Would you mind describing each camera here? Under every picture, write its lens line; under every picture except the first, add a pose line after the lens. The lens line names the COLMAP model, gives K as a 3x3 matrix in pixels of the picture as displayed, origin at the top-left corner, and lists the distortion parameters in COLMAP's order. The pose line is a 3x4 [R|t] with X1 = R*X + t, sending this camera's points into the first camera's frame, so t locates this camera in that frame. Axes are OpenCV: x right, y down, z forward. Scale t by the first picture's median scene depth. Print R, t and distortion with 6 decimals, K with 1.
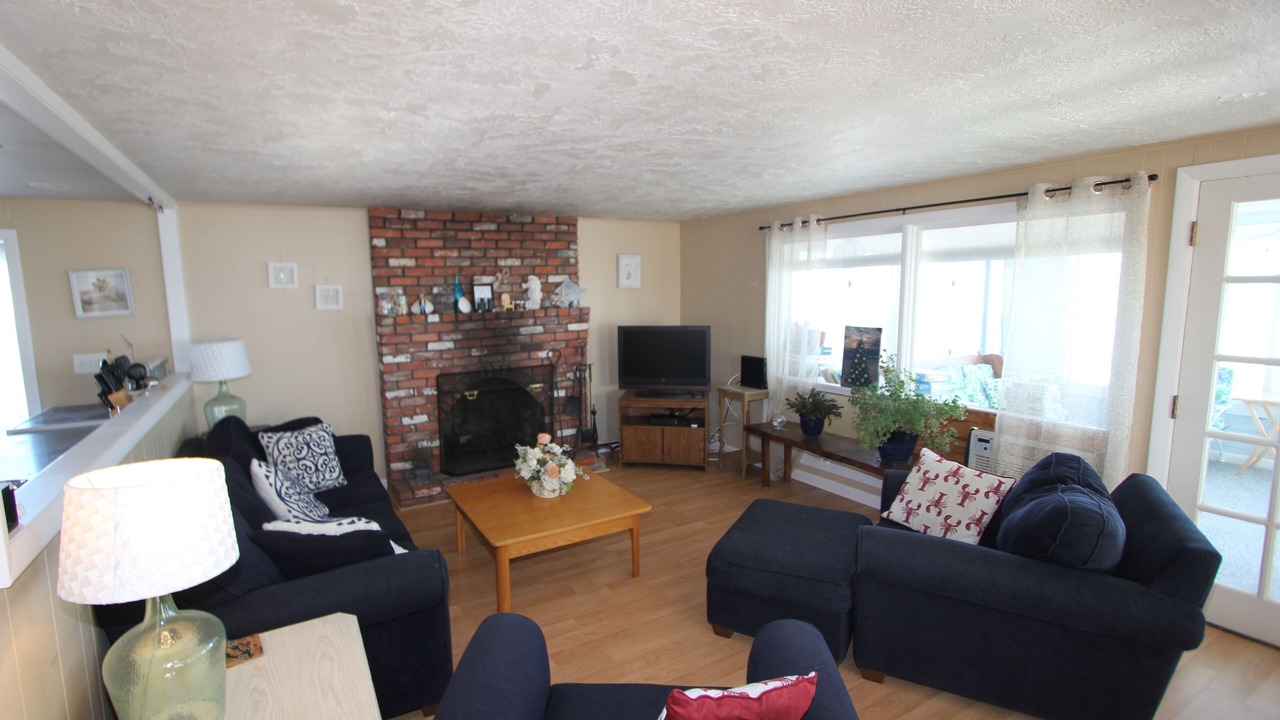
lens RADIAL K [[609.2, 0, 640.0], [0, 609.2, 360.0], [0, 0, 1]] dist [-0.000928, 0.000002]
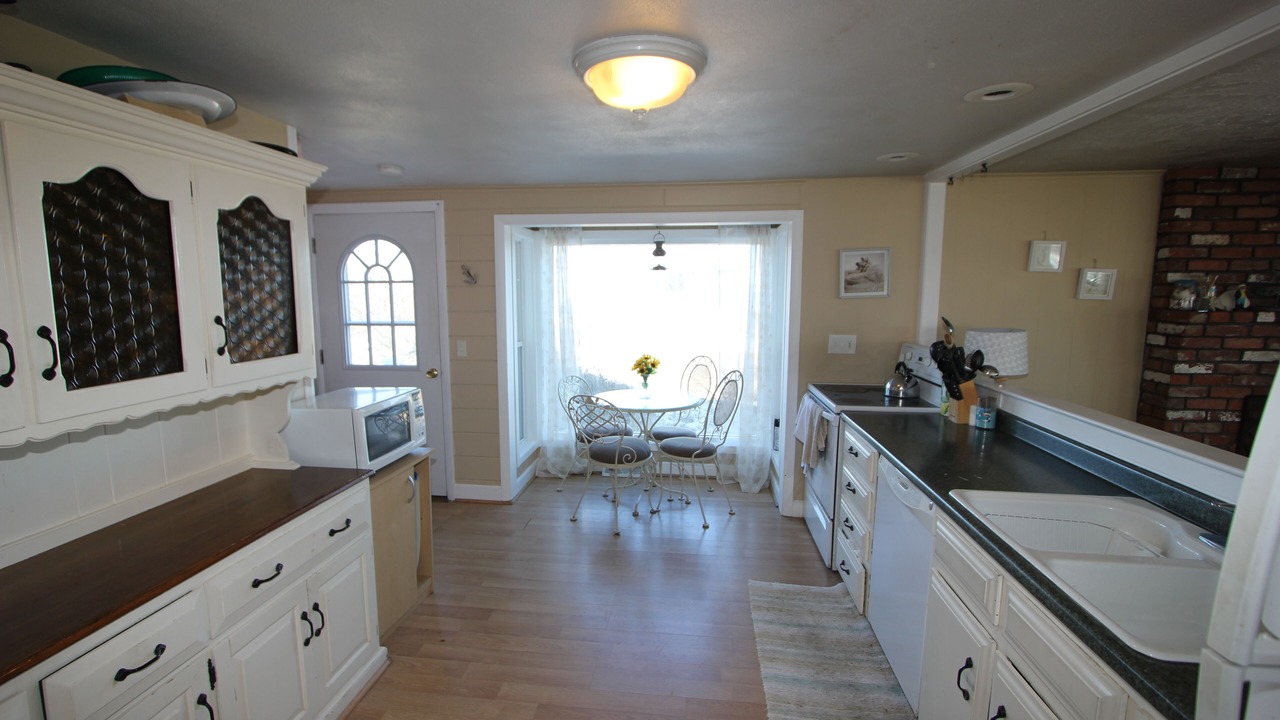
lens RADIAL K [[609.2, 0, 640.0], [0, 609.2, 360.0], [0, 0, 1]] dist [-0.000928, 0.000002]
pose [[0.805178, 0.097221, -0.585010, -0.504144], [-0.092842, 0.994972, 0.037568, 0.022059], [0.585721, 0.024065, 0.810156, -0.001447]]
